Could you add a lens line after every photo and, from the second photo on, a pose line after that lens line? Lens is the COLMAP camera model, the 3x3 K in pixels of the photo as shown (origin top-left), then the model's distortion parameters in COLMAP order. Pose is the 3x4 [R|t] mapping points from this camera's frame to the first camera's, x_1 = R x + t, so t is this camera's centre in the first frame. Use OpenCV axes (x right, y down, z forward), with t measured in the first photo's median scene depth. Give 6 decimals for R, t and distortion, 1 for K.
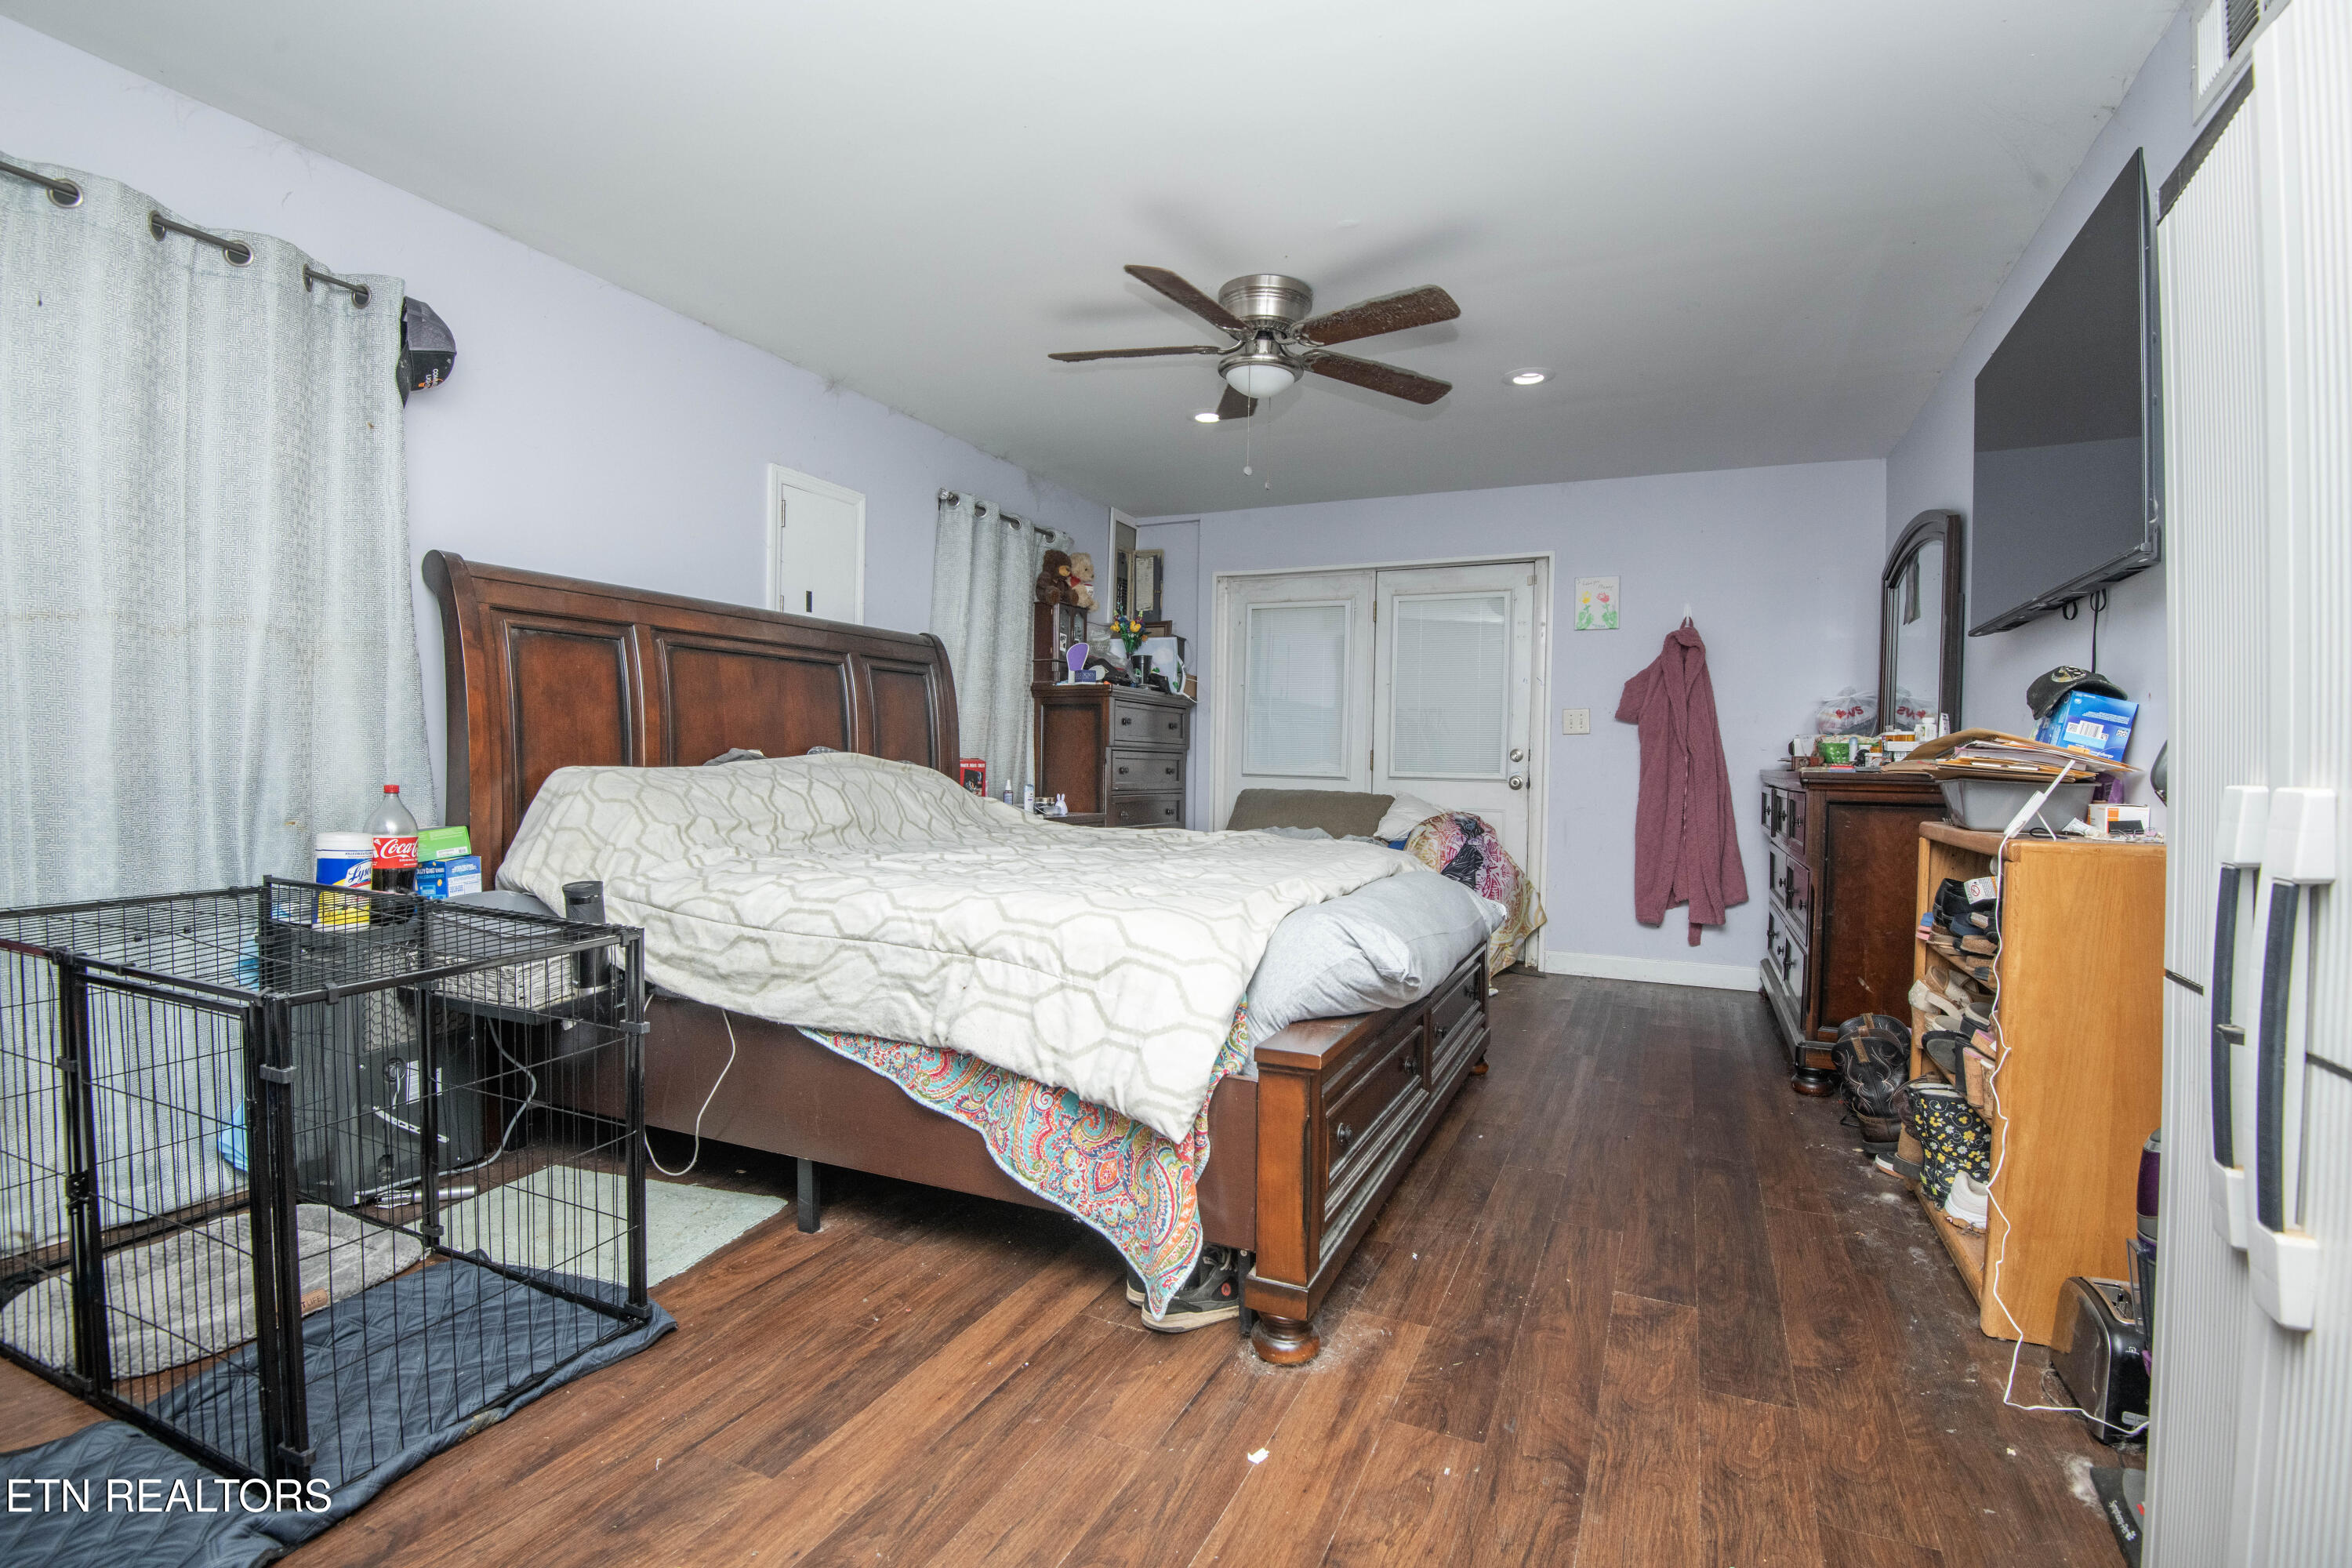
lens RADIAL K [[1084.2, 0, 1181.3], [0, 1084.2, 771.2], [0, 0, 1]] dist [-0.016374, -0.016184]
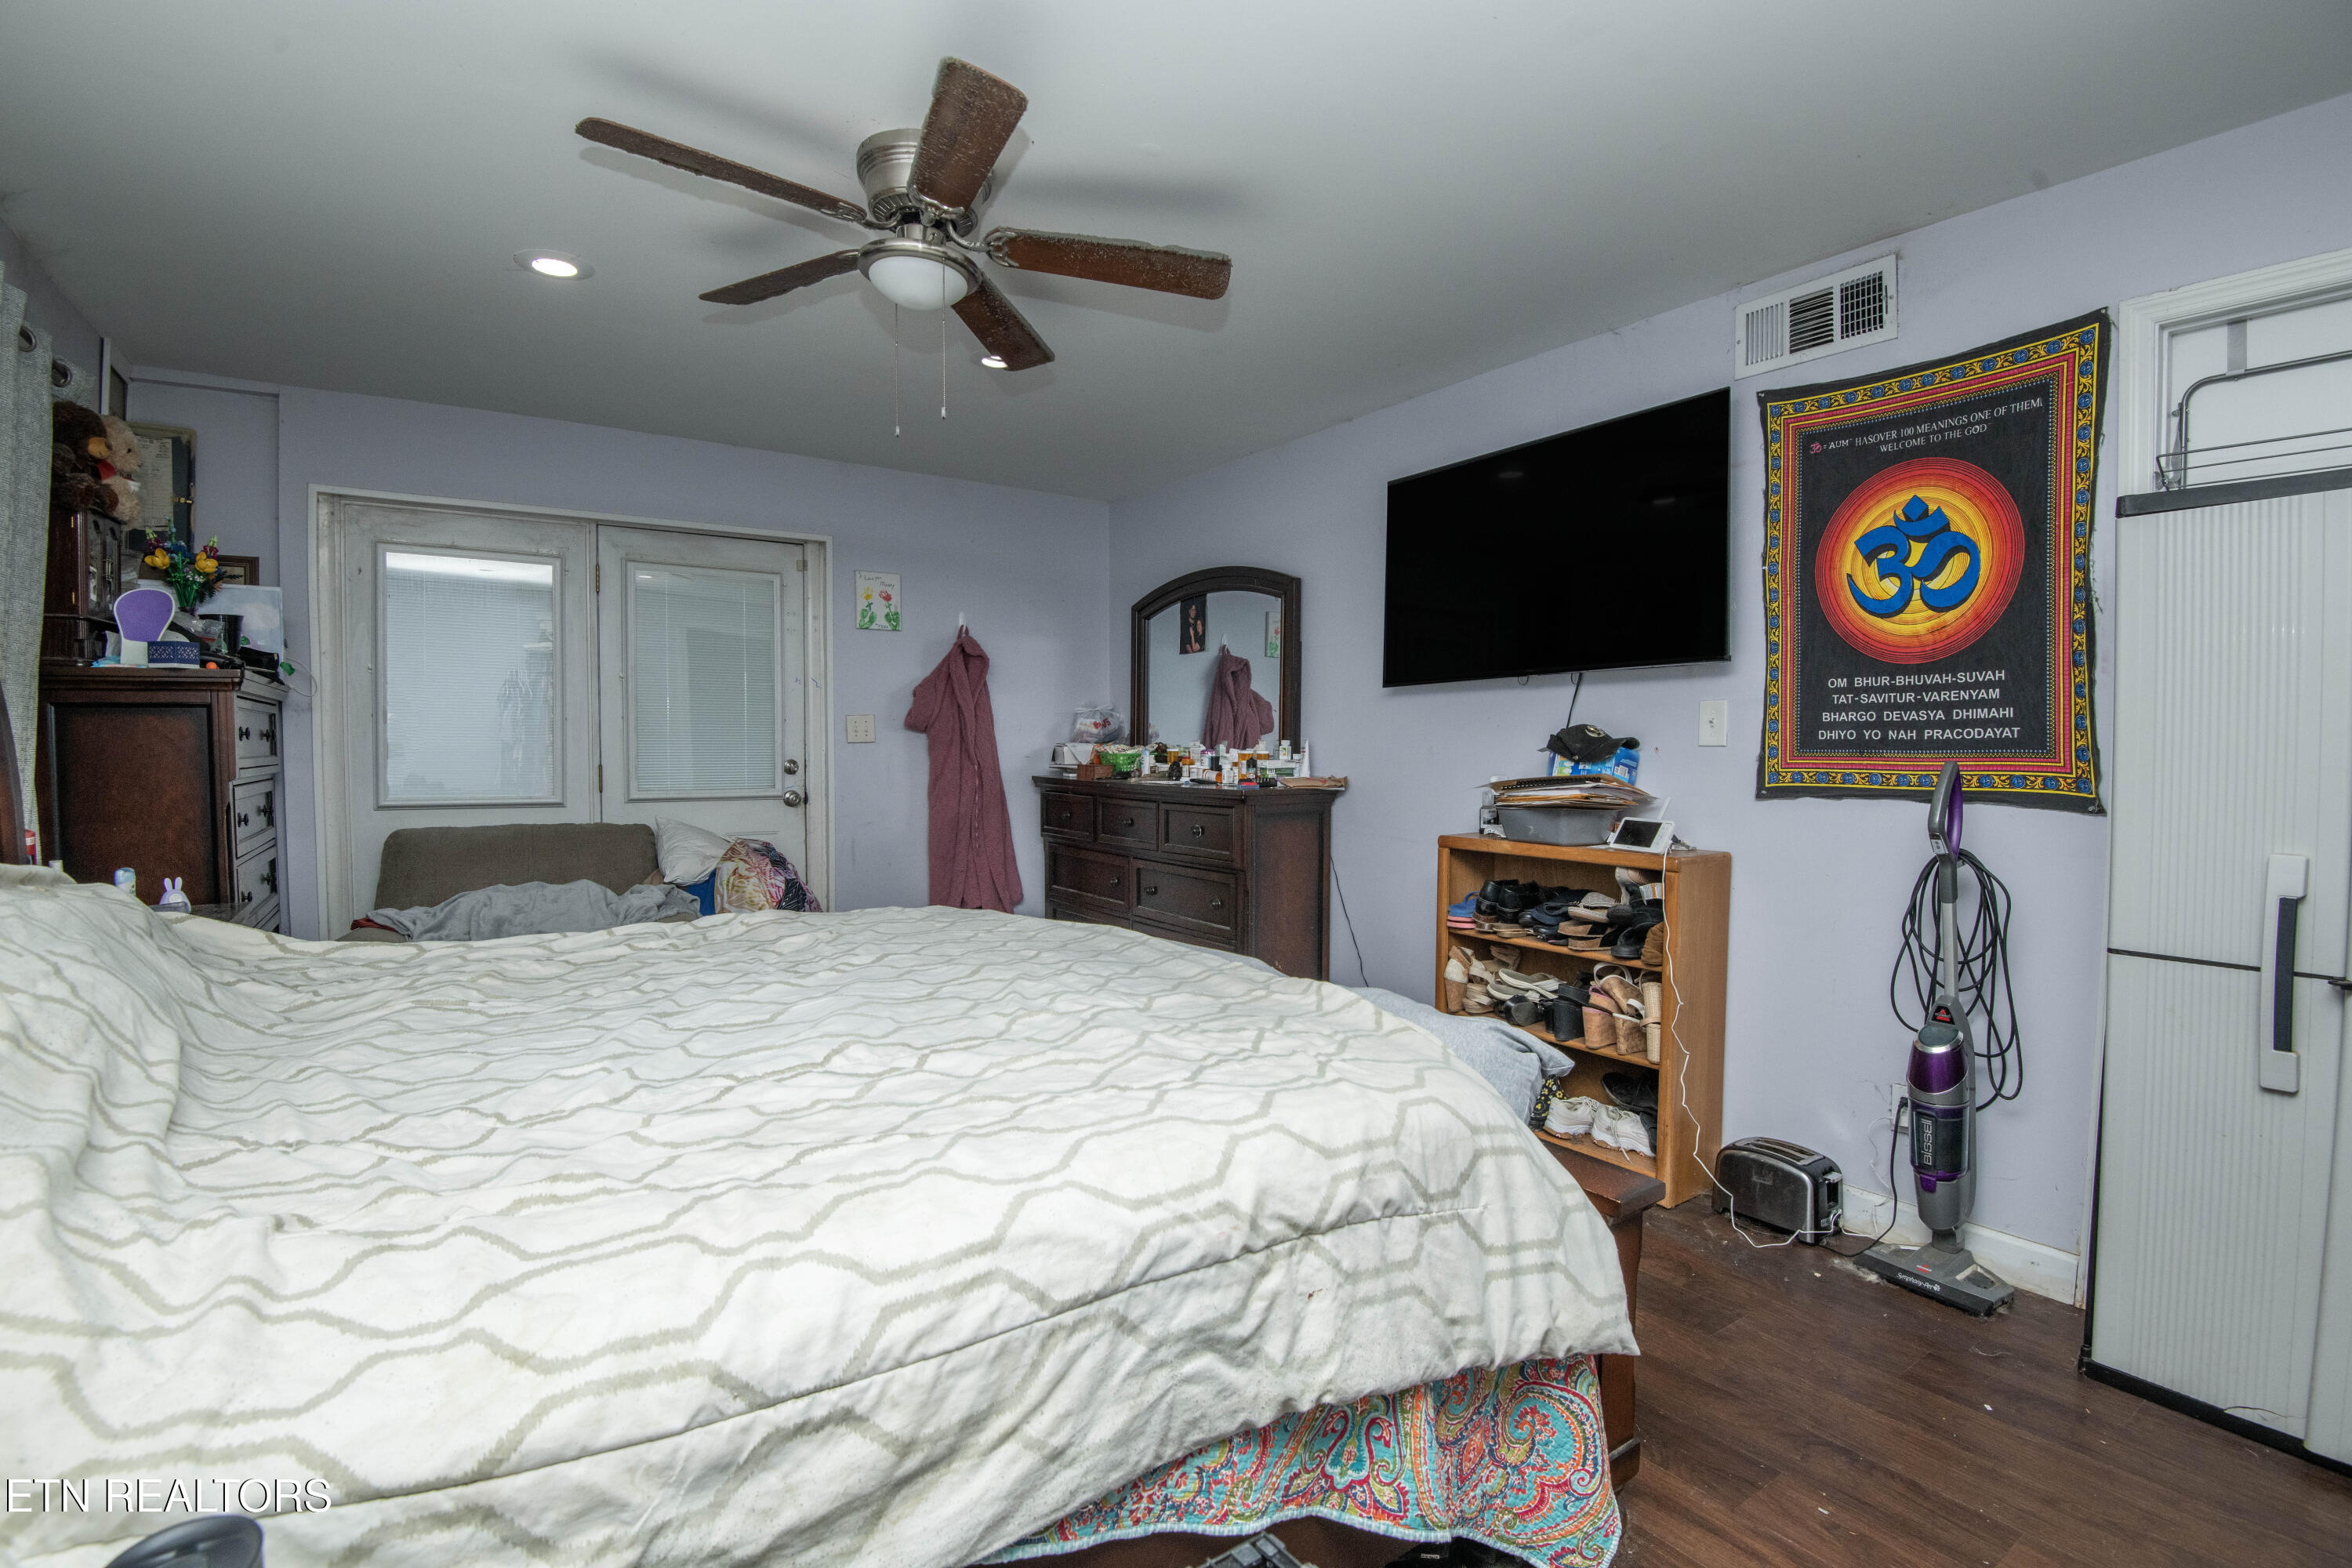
lens RADIAL K [[1084.2, 0, 1179.5], [0, 1084.2, 787.4], [0, 0, 1]] dist [-0.016374, -0.016184]
pose [[0.522058, -0.050432, 0.851418, -0.290542], [0.014385, 0.998629, 0.050331, -0.041254], [-0.852789, -0.014028, 0.522068, 0.310210]]
